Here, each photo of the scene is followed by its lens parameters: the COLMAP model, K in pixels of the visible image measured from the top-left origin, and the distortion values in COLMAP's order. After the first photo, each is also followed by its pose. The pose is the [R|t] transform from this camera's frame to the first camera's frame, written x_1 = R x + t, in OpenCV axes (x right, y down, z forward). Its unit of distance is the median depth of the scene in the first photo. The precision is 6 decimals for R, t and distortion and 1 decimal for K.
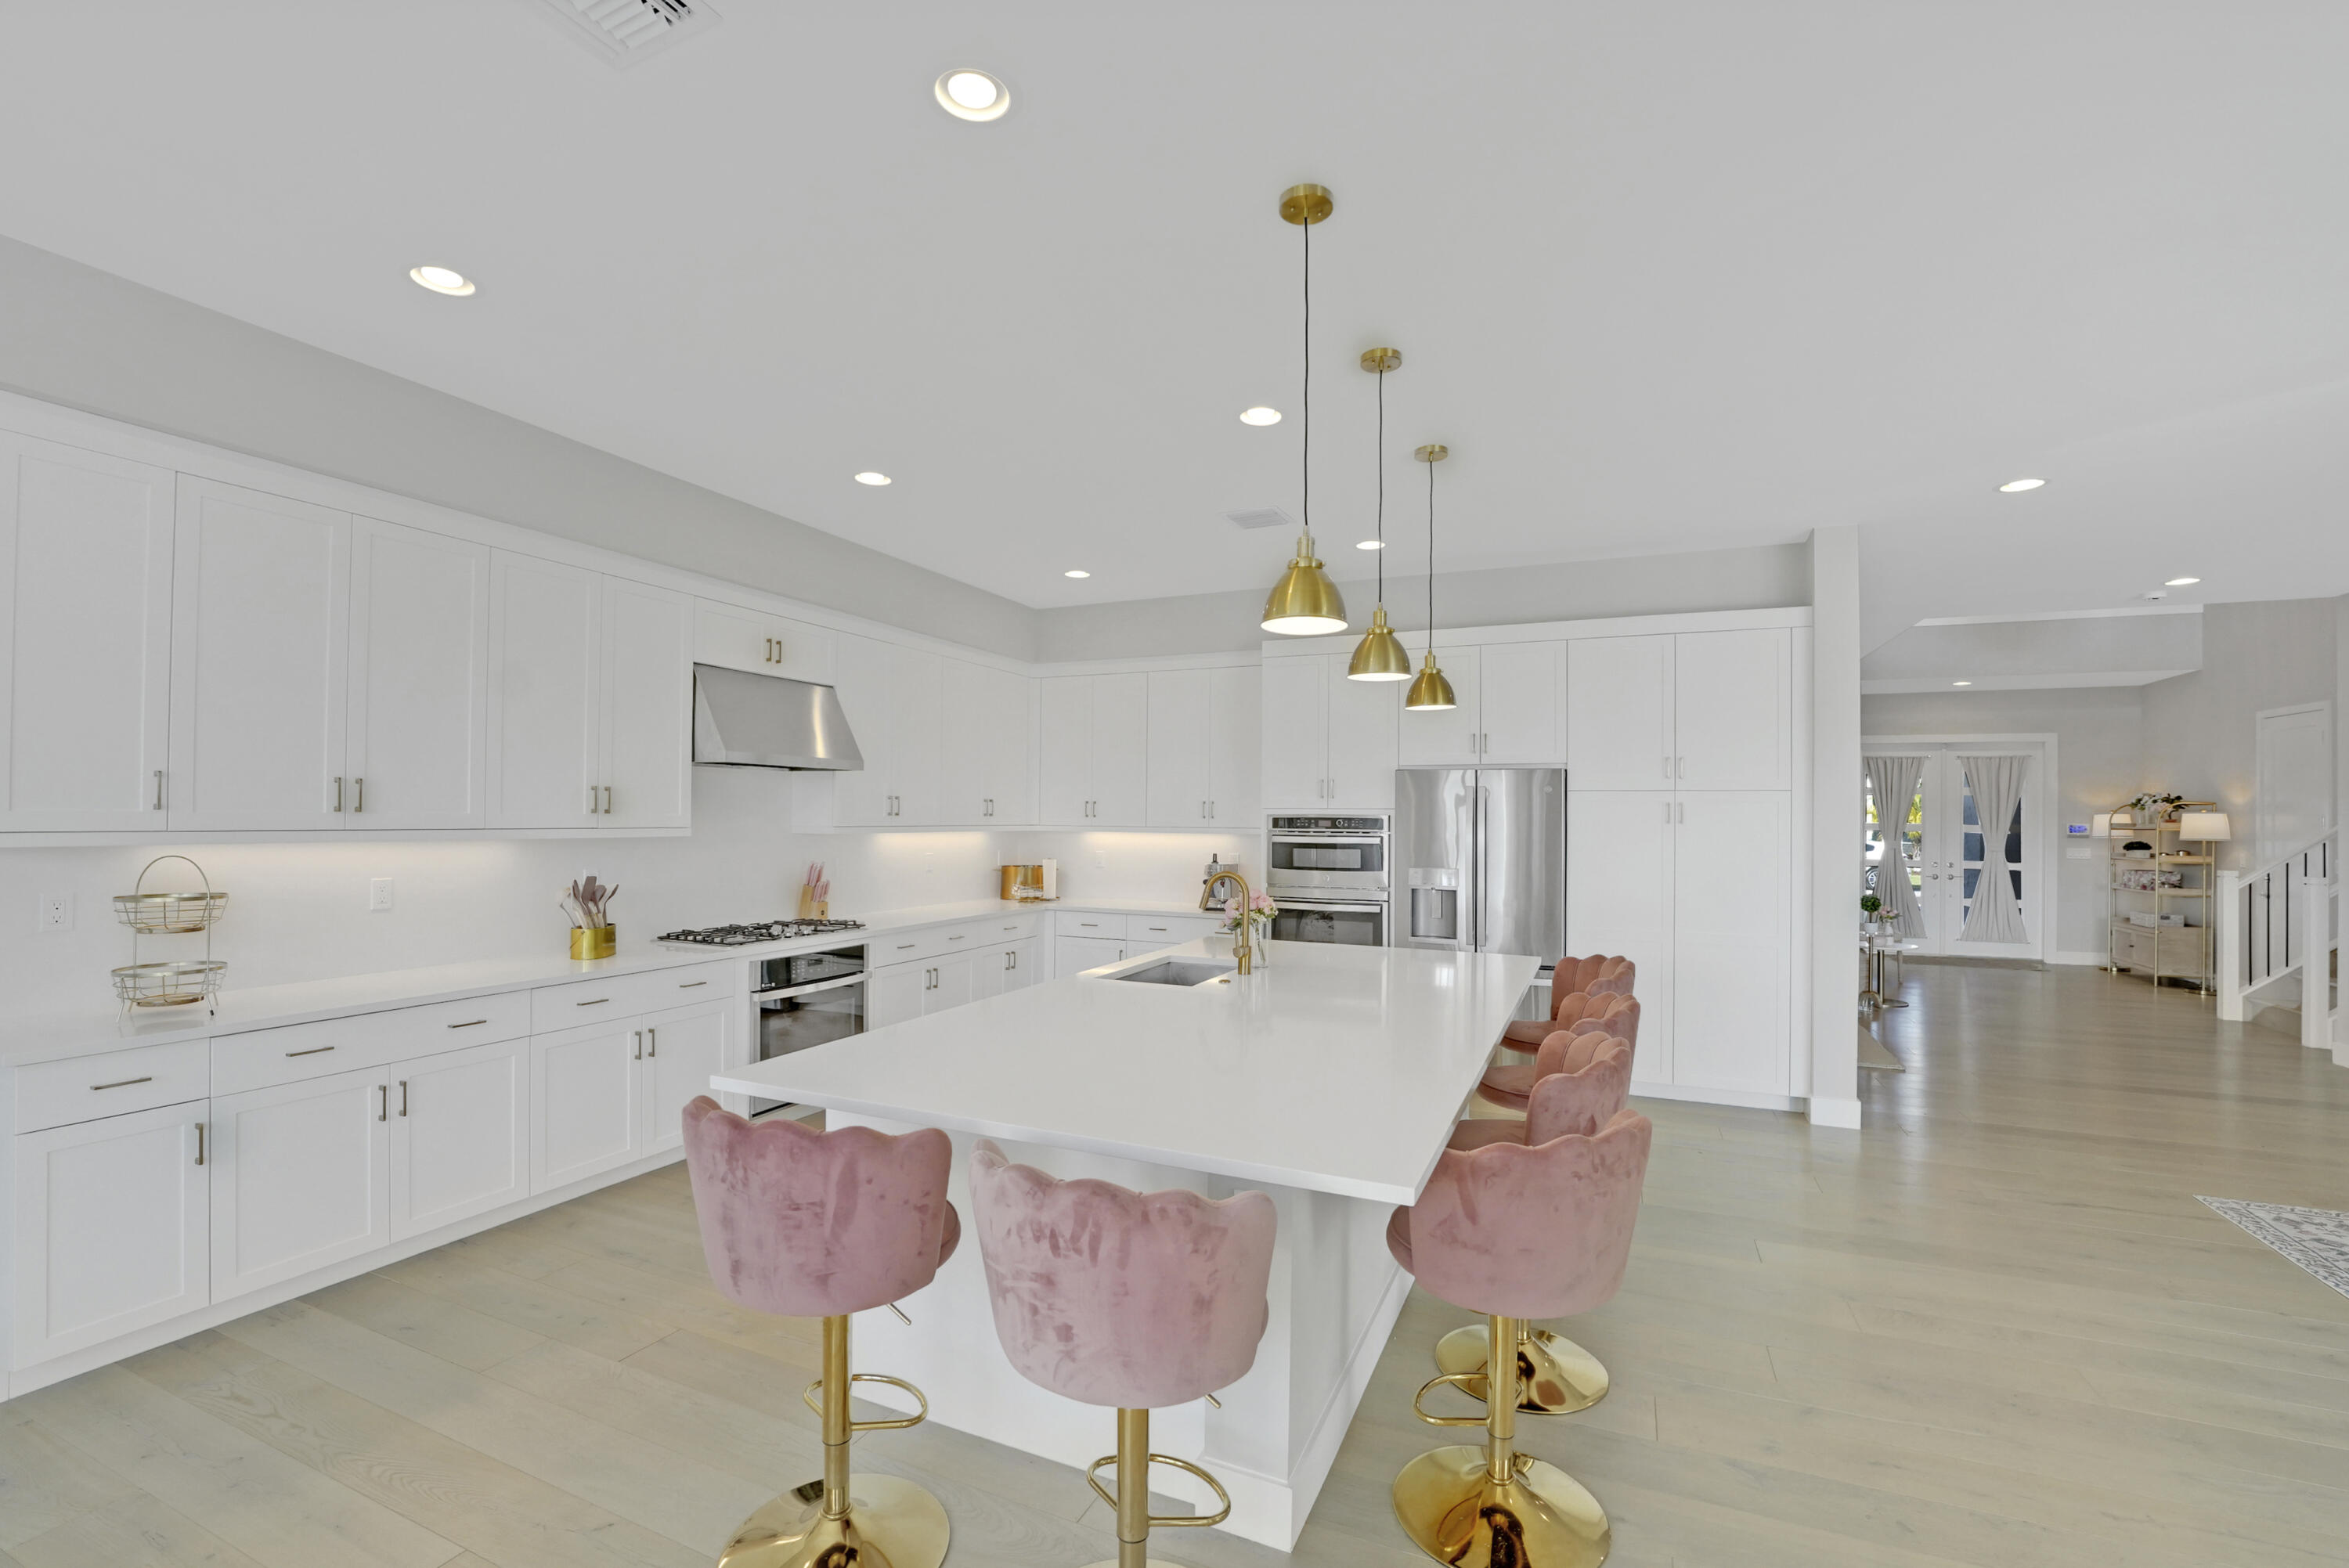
lens RADIAL K [[989.6, 0, 1156.7], [0, 989.6, 792.6], [0, 0, 1]] dist [-0.033248, 0.005233]
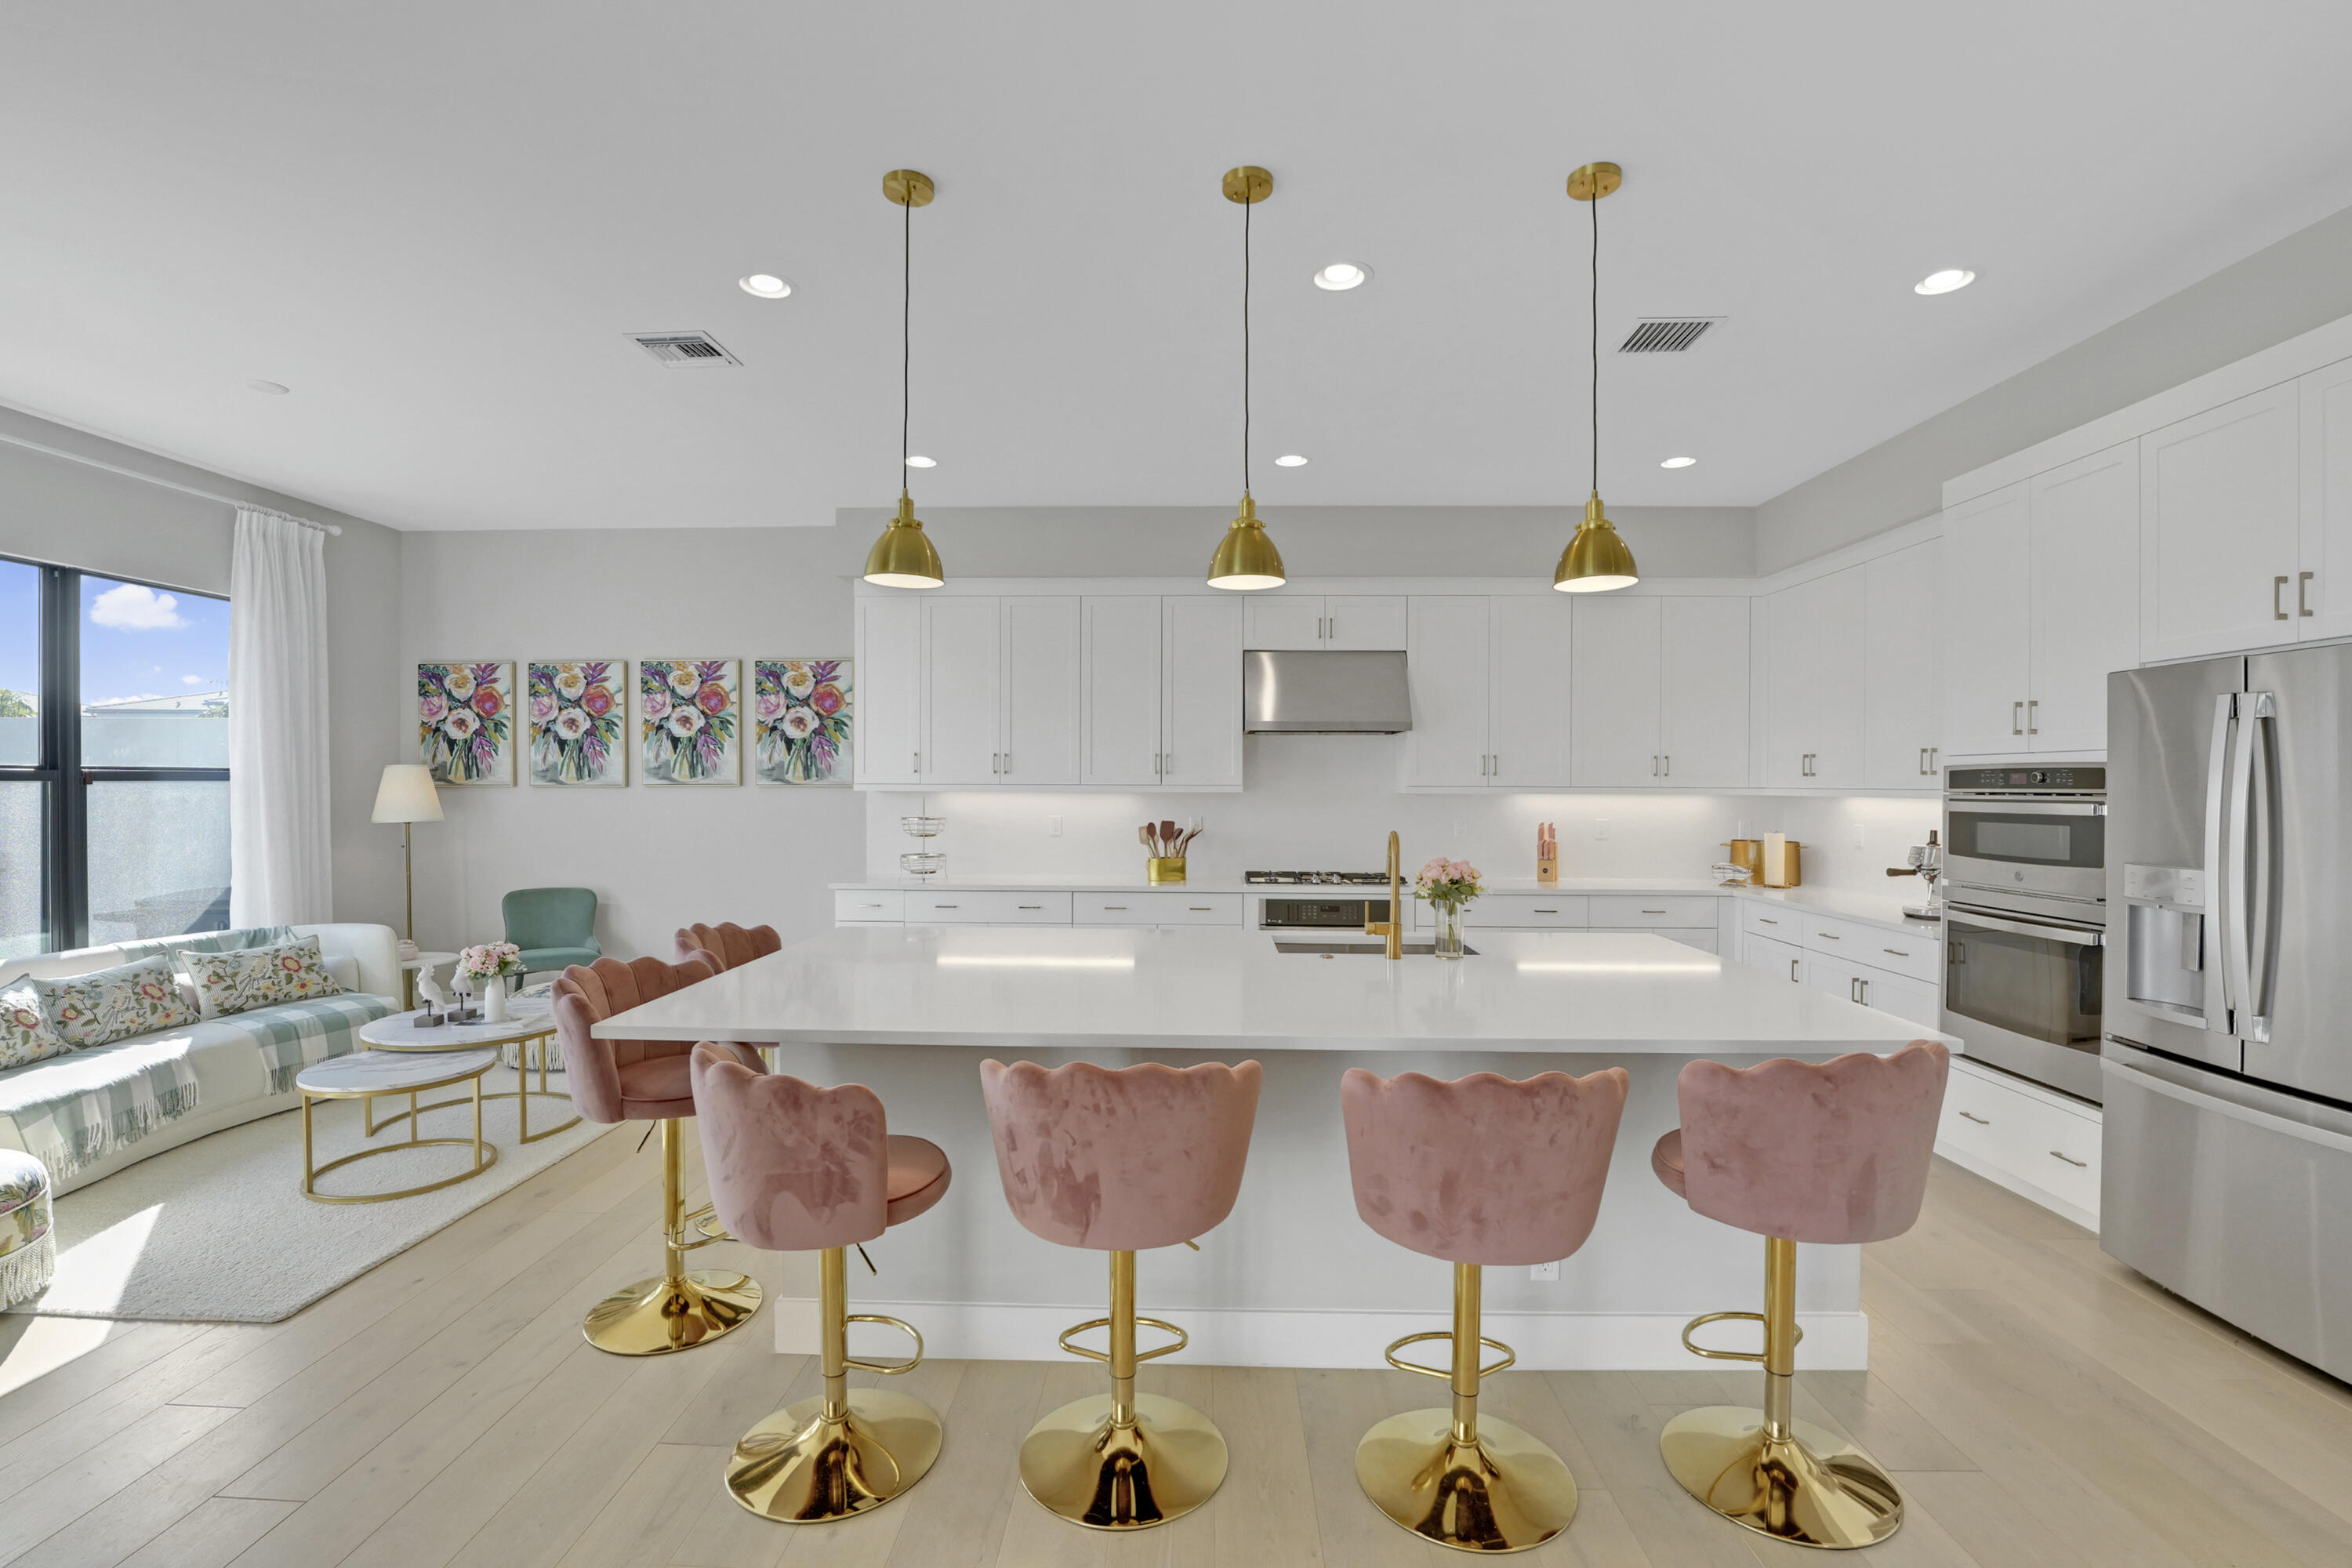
lens RADIAL K [[1011.9, 0, 1188.4], [0, 1011.9, 791.8], [0, 0, 1]] dist [-0.030225, 0.002157]
pose [[0.401591, -0.000746, -0.915819, 0.608737], [0.020321, 0.999761, 0.008097, 0.028164], [0.915594, -0.021862, 0.401510, 0.392877]]
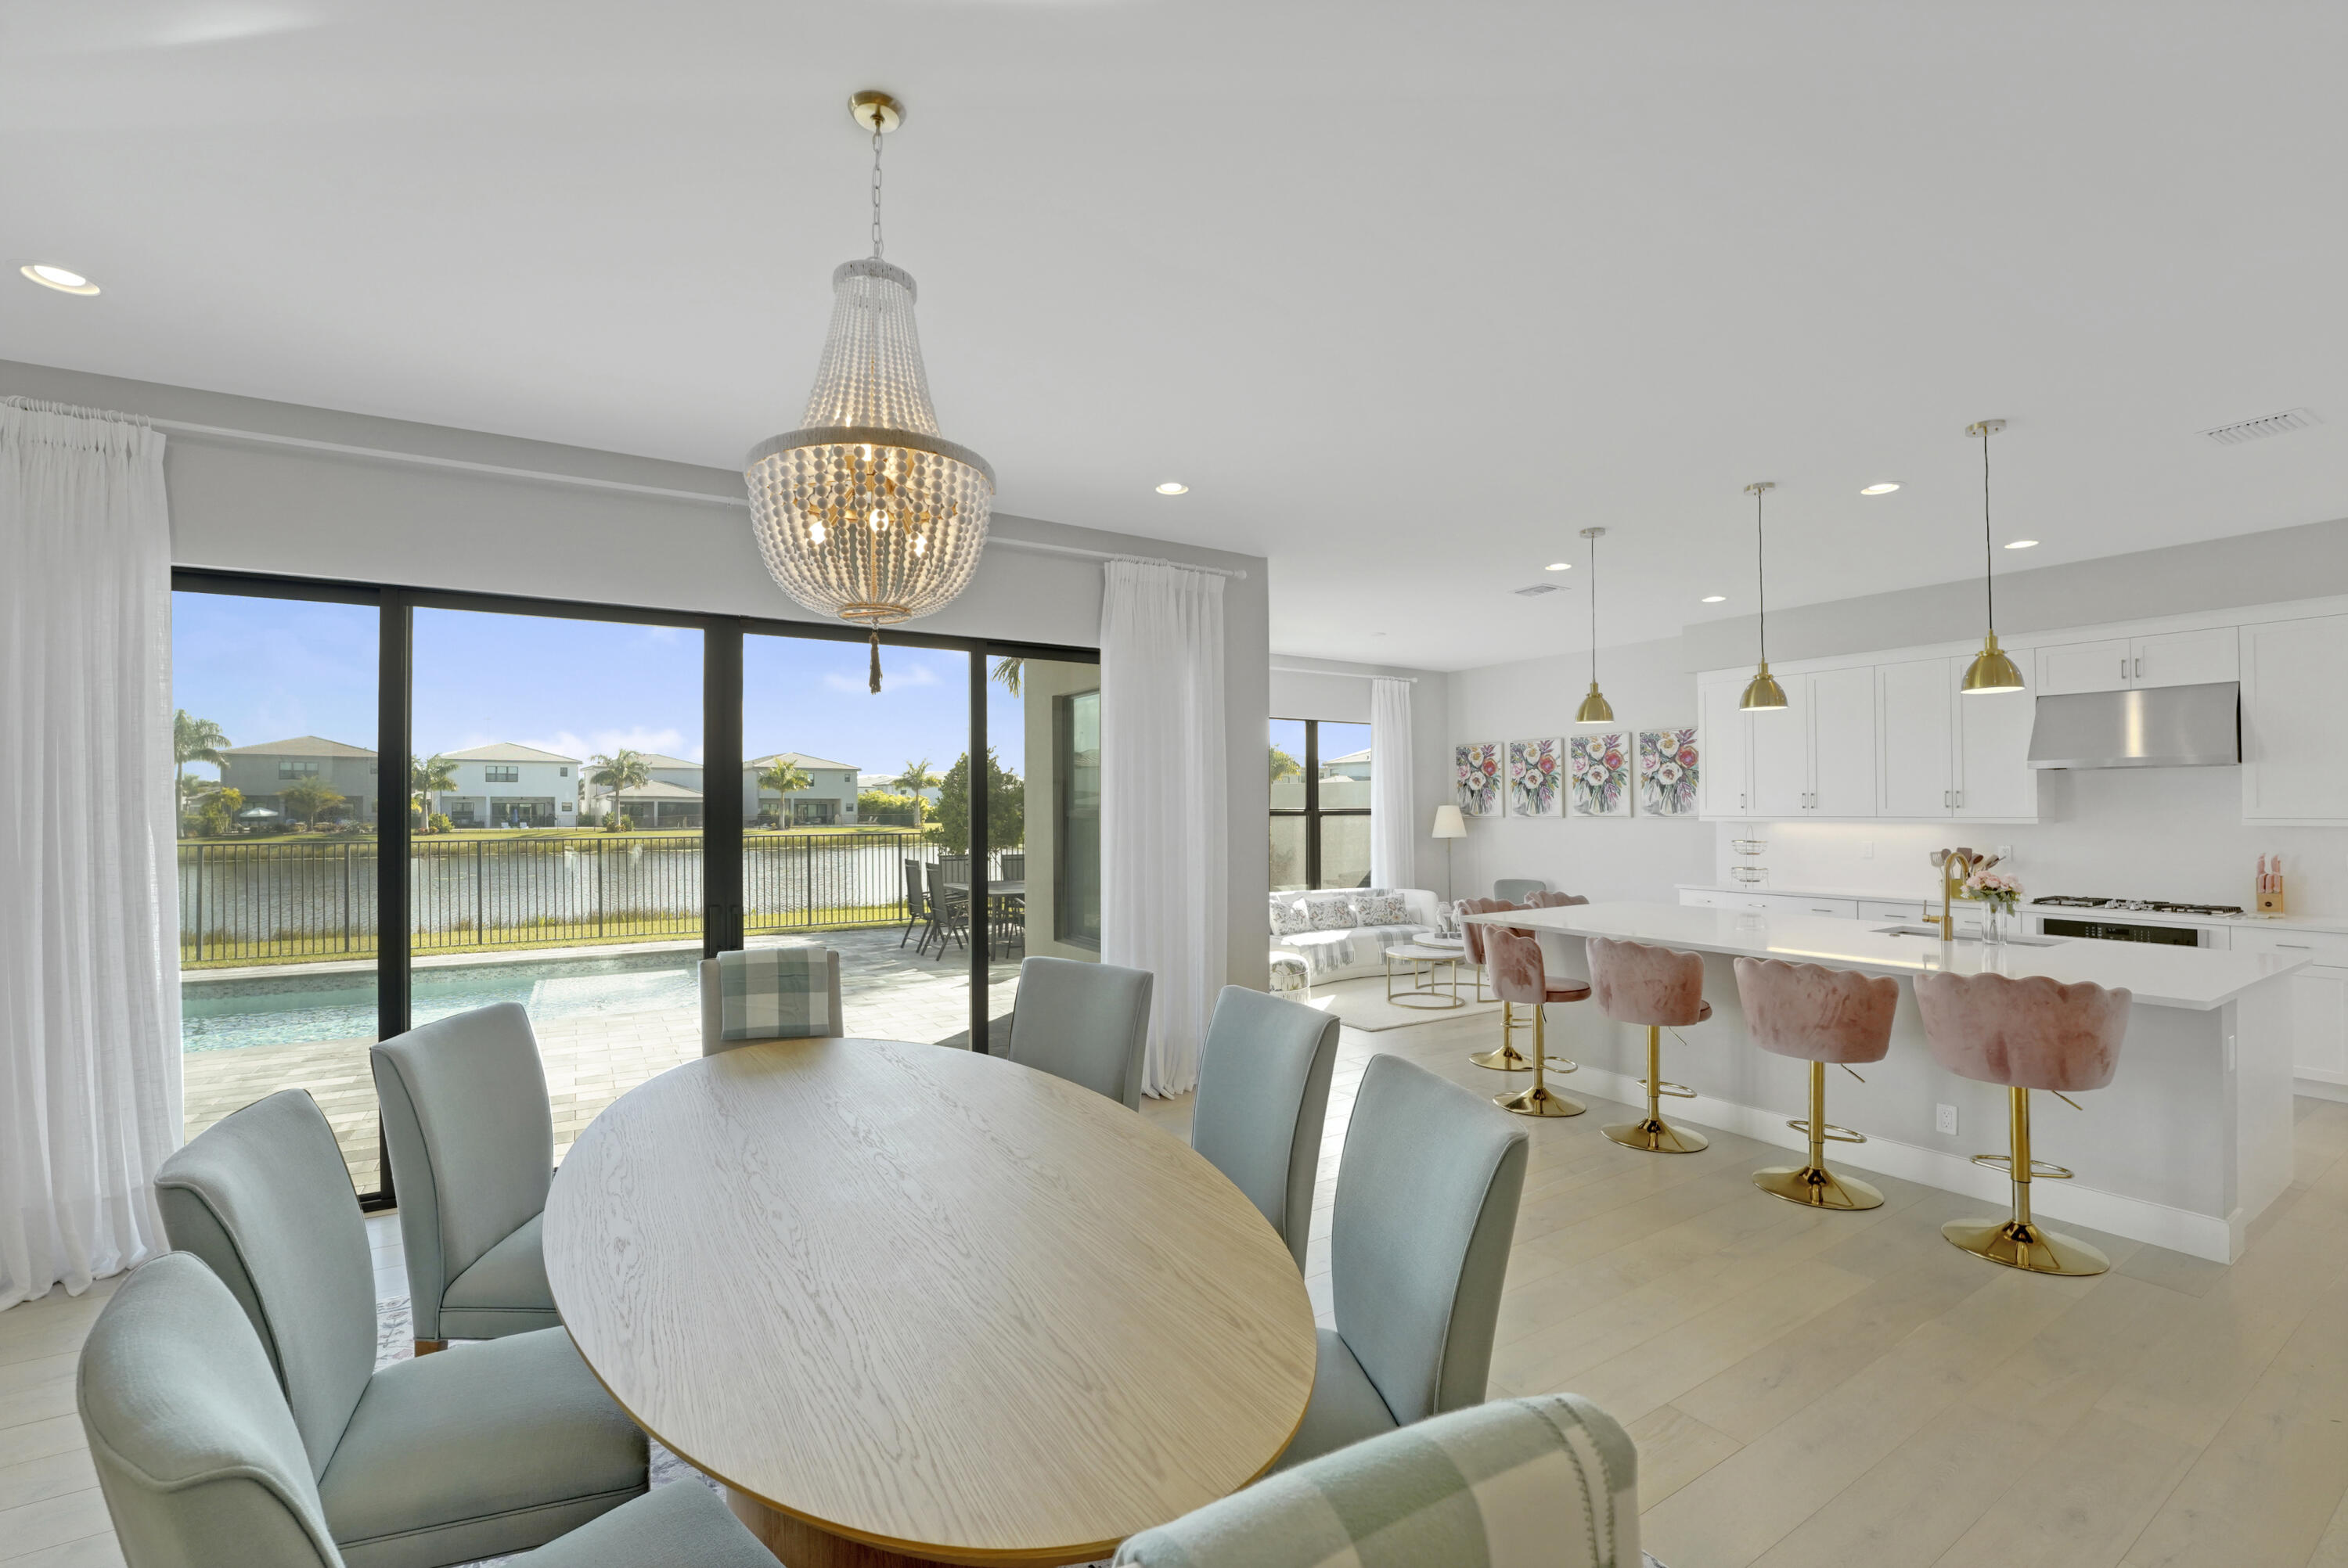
lens RADIAL K [[989.1, 0, 1175.5], [0, 989.1, 798.8], [0, 0, 1]] dist [-0.033248, 0.005233]
pose [[-0.548798, -0.016459, -0.835793, 1.199940], [0.017585, 0.999358, -0.031227, 0.027093], [0.835770, -0.031835, -0.548156, 0.672399]]
